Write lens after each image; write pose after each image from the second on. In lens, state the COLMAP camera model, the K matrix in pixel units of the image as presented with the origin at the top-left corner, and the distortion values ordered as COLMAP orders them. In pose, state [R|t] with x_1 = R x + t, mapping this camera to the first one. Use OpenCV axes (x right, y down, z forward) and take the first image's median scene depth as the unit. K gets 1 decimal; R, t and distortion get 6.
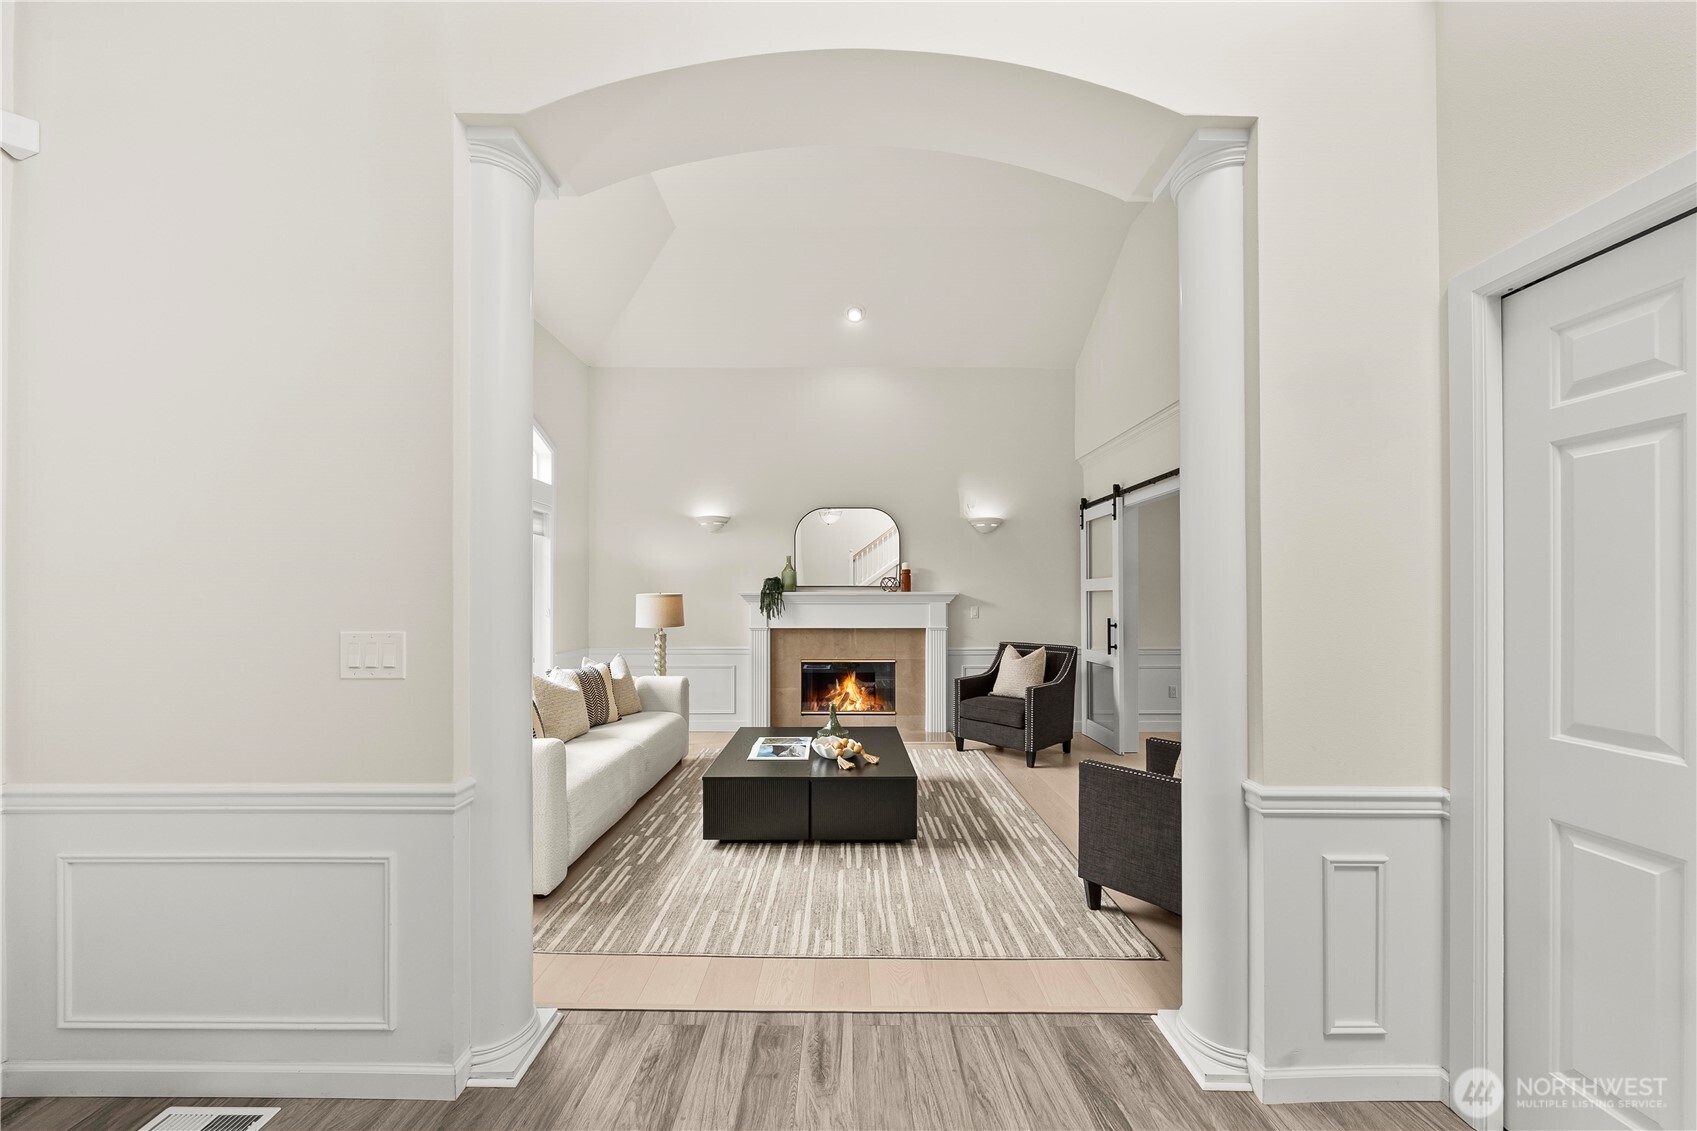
lens RADIAL K [[616.3, 0, 843.9], [0, 616.3, 595.4], [0, 0, 1]] dist [-0.000193, -0.000002]
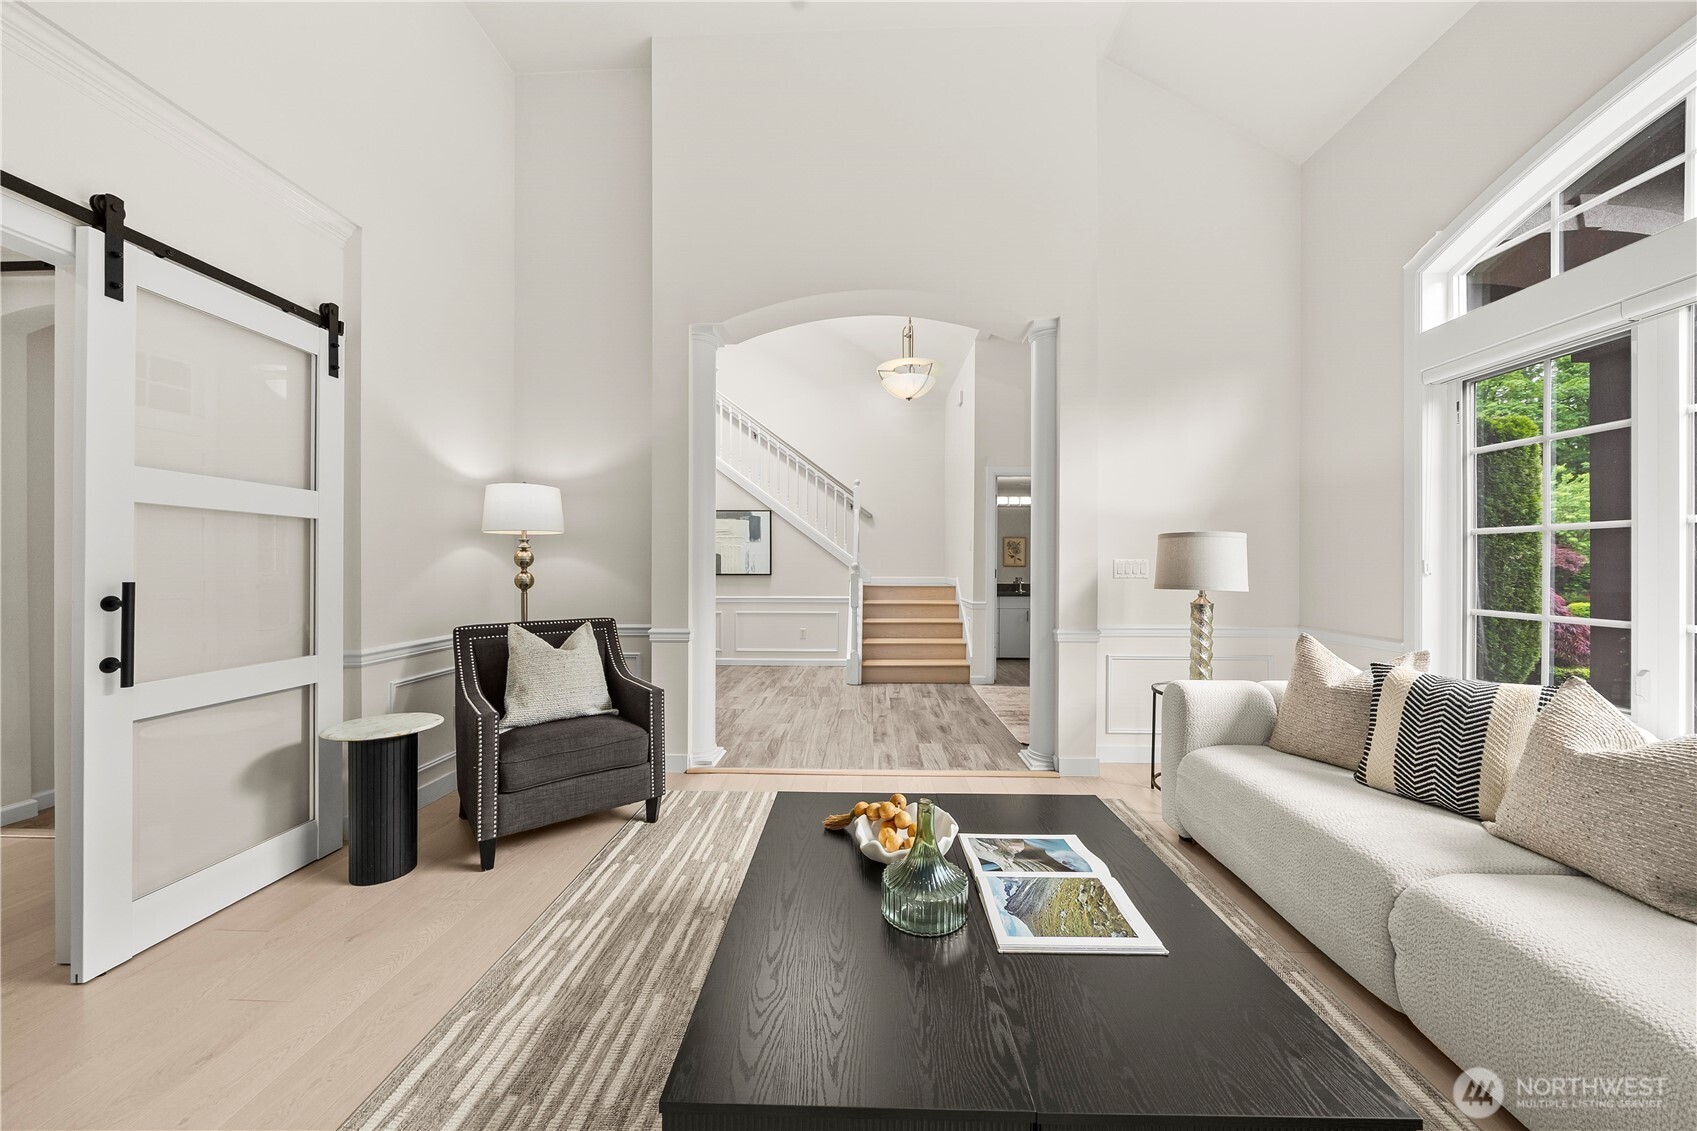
lens RADIAL K [[584.1, 0, 849.4], [0, 584.1, 566.6], [0, 0, 1]] dist [-0.002223, -0.000473]
pose [[-0.999545, -0.001619, 0.030111, 0.013667], [-0.001599, 0.999998, 0.000680, 0.028393], [-0.030112, 0.000632, -0.999546, 1.068720]]
